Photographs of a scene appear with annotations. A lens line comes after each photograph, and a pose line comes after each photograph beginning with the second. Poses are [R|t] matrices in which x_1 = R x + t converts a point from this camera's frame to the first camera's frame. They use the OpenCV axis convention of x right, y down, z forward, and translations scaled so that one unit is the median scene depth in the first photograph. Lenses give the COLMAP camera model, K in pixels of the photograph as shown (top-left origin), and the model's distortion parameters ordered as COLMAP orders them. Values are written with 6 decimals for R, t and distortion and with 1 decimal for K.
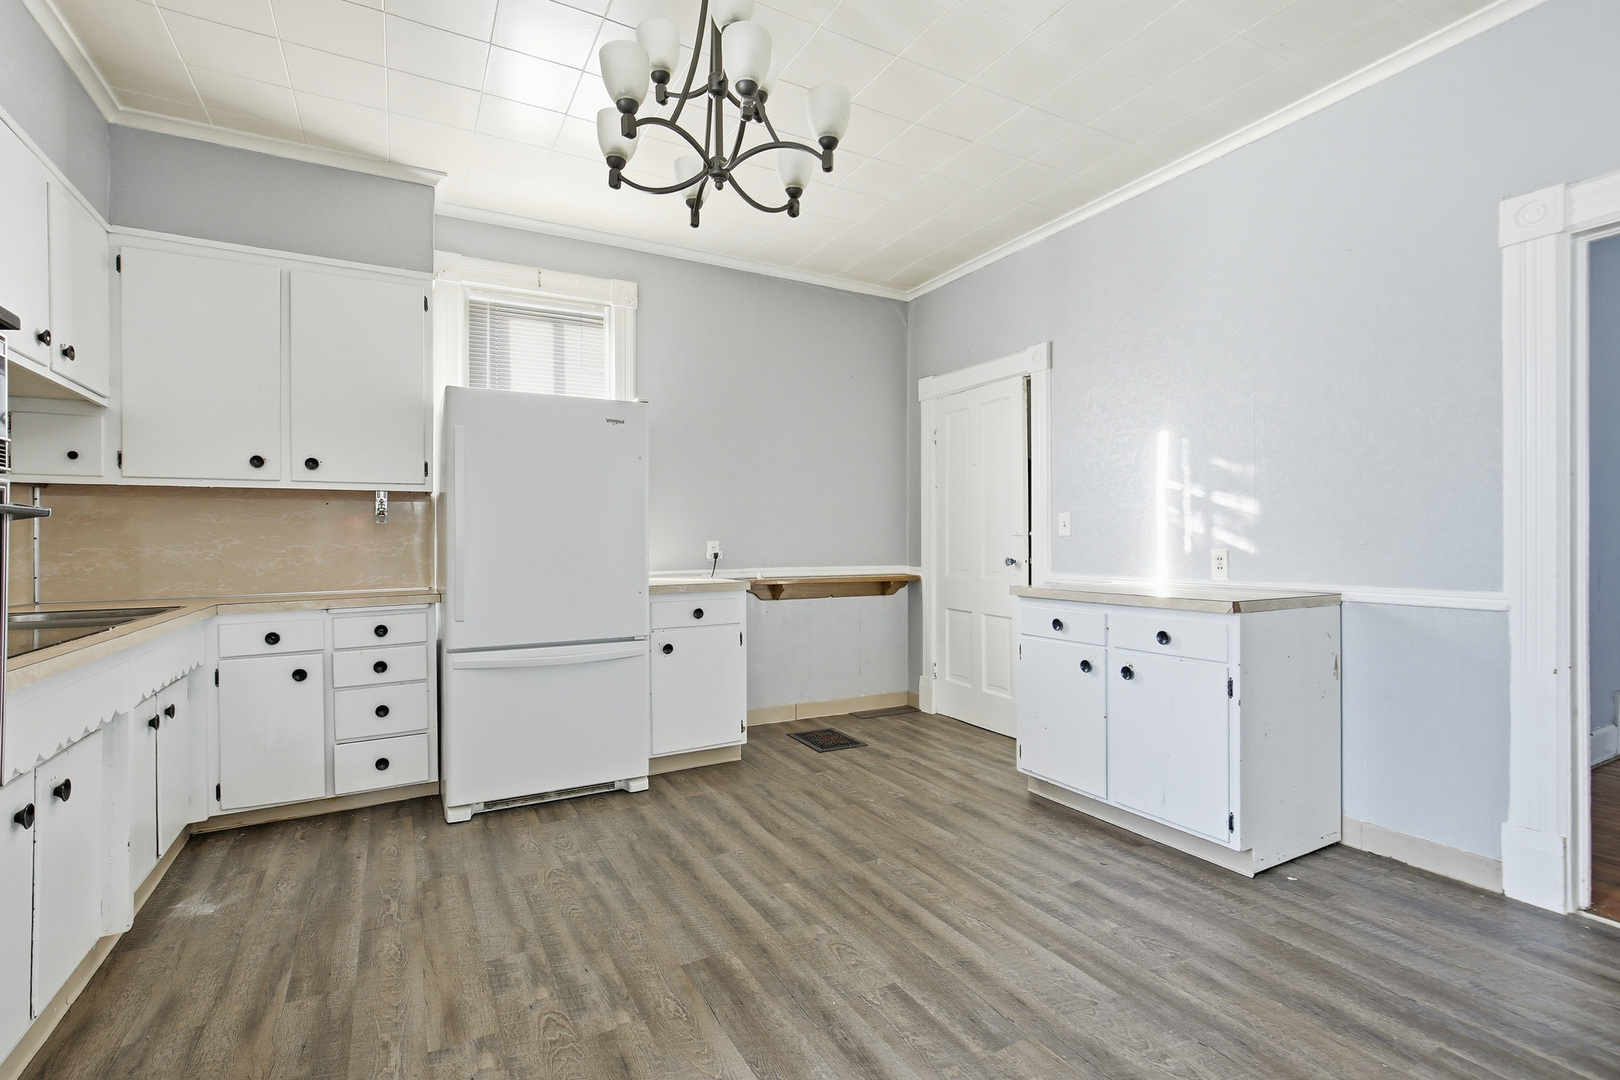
lens RADIAL K [[745.6, 0, 798.0], [0, 745.6, 537.4], [0, 0, 1]] dist [-0.020115, 0.000019]
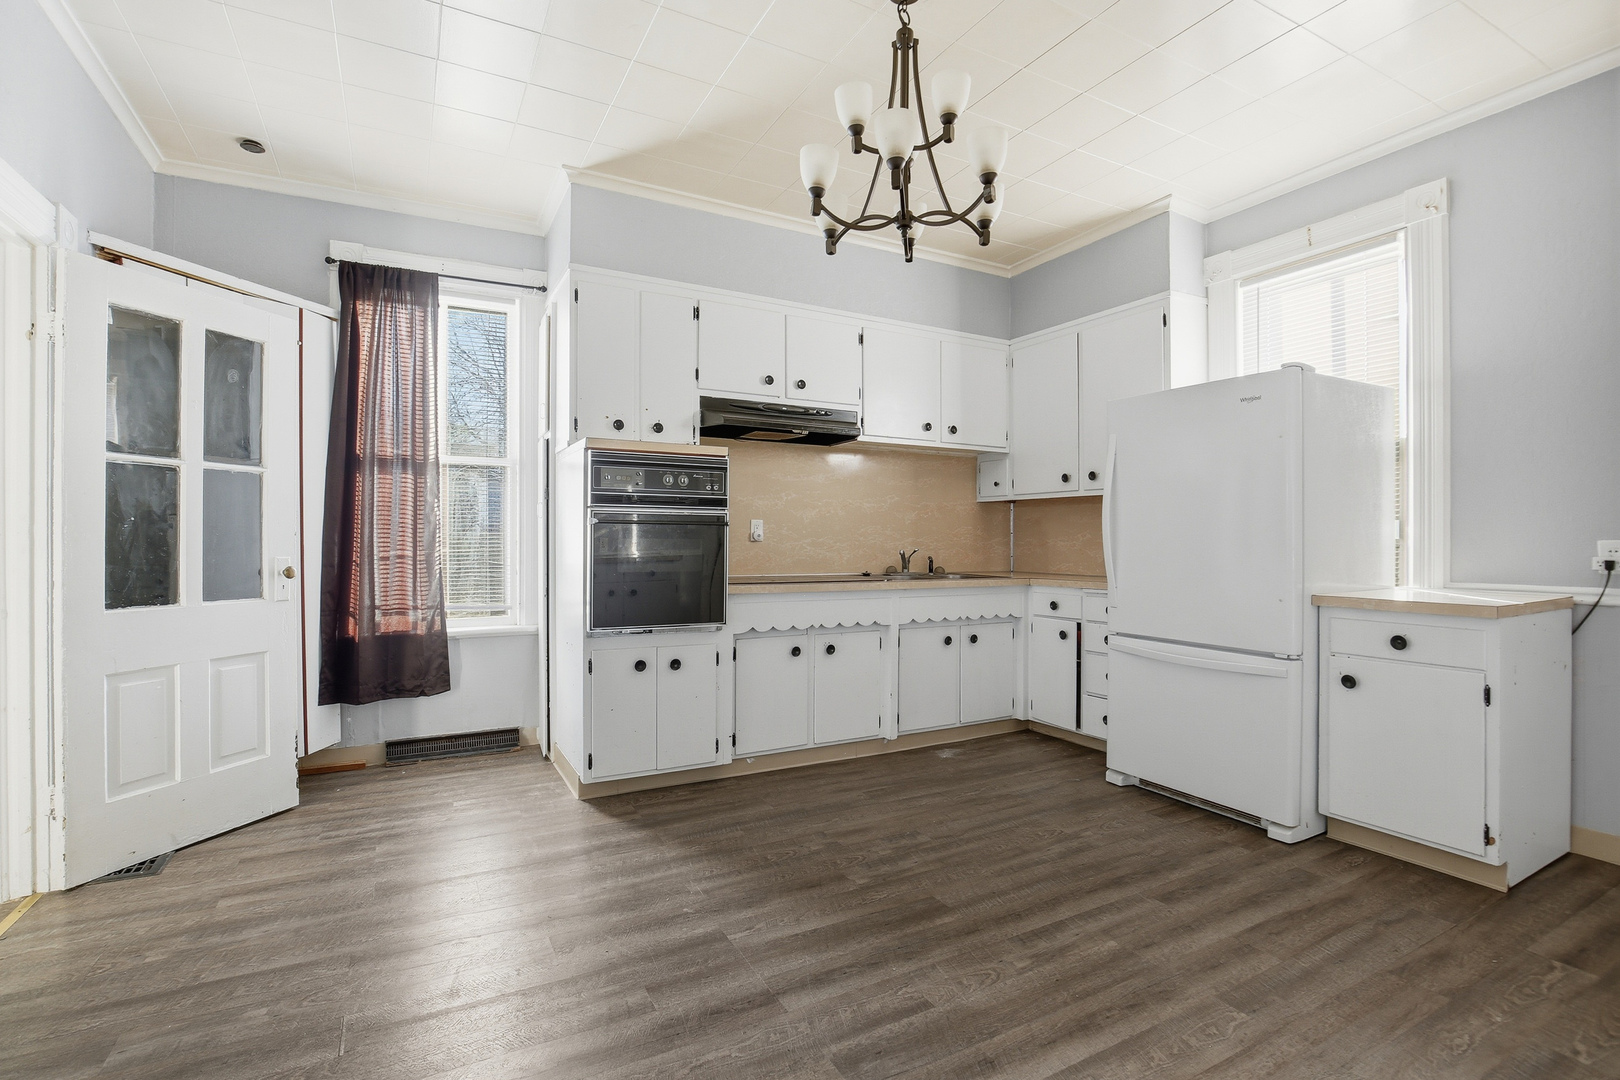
lens RADIAL K [[745.6, 0, 798.9], [0, 745.6, 537.0], [0, 0, 1]] dist [-0.020115, 0.000019]
pose [[-0.017926, 0.007711, -0.999810, 0.779846], [0.000915, 0.999970, 0.007695, -0.003672], [0.999839, -0.000777, -0.017932, 0.613362]]
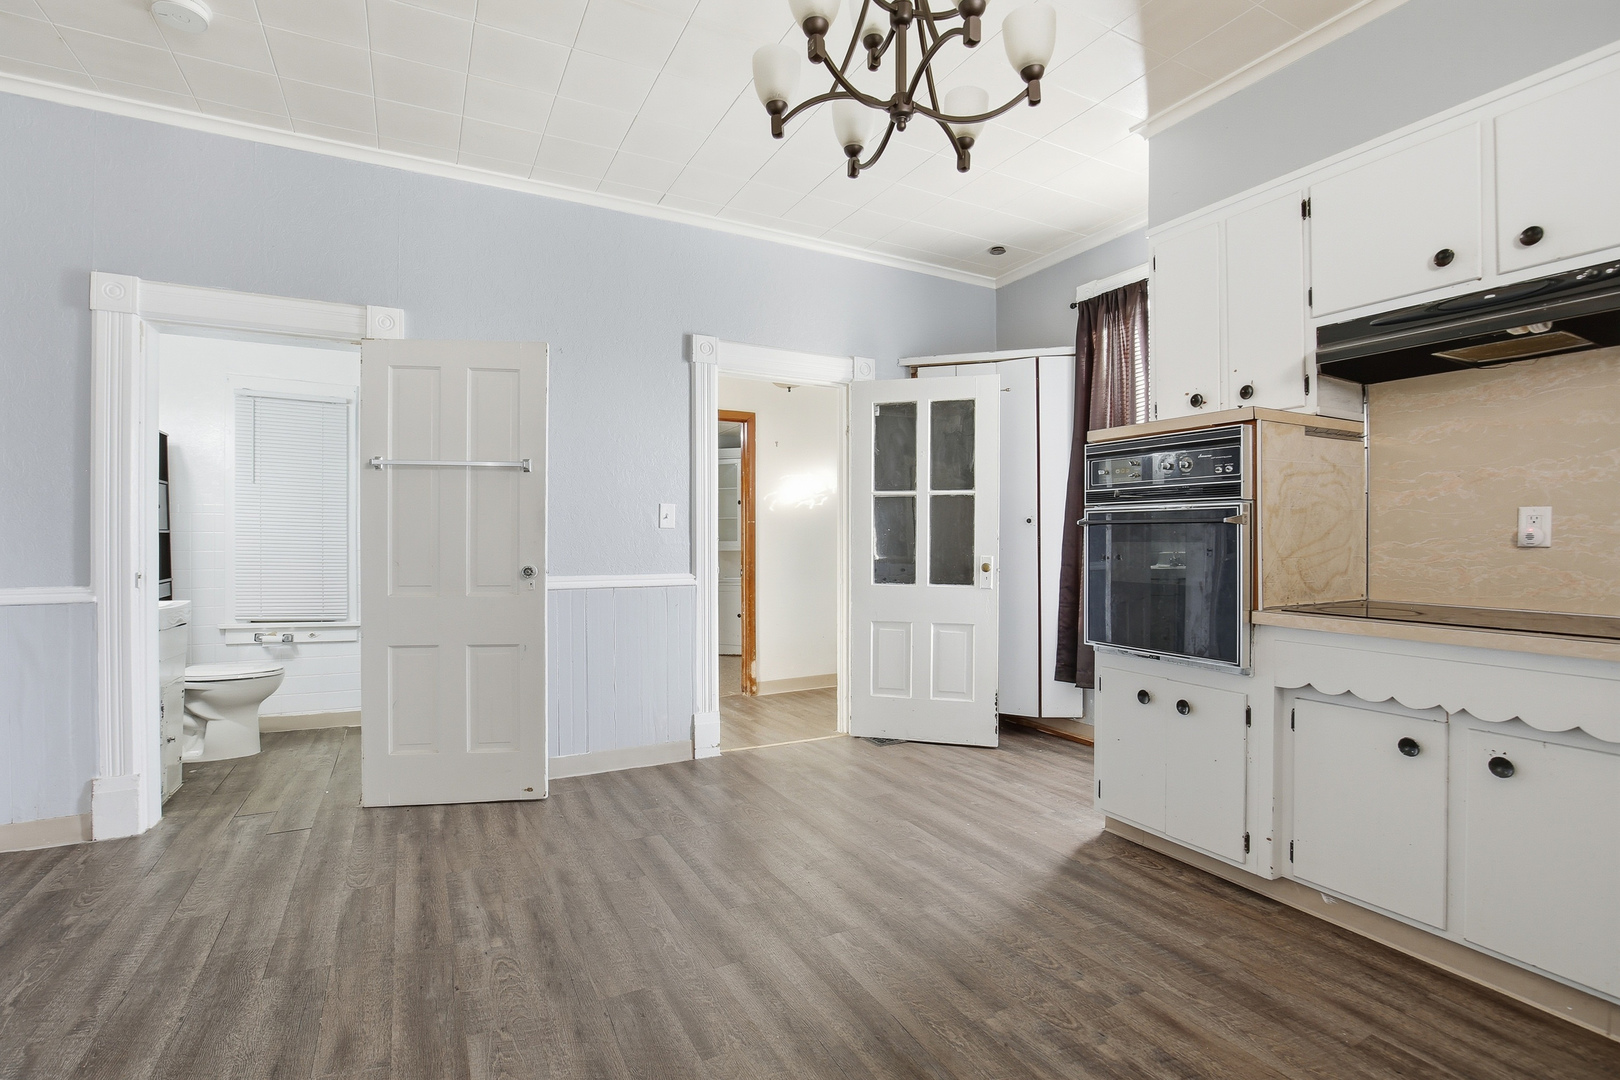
lens RADIAL K [[745.6, 0, 802.9], [0, 745.6, 541.8], [0, 0, 1]] dist [-0.020115, 0.000019]
pose [[-0.999926, 0.007728, 0.009344, 0.002713], [0.007710, 0.999968, -0.001975, 0.006855], [-0.009359, -0.001903, -0.999954, 1.342752]]
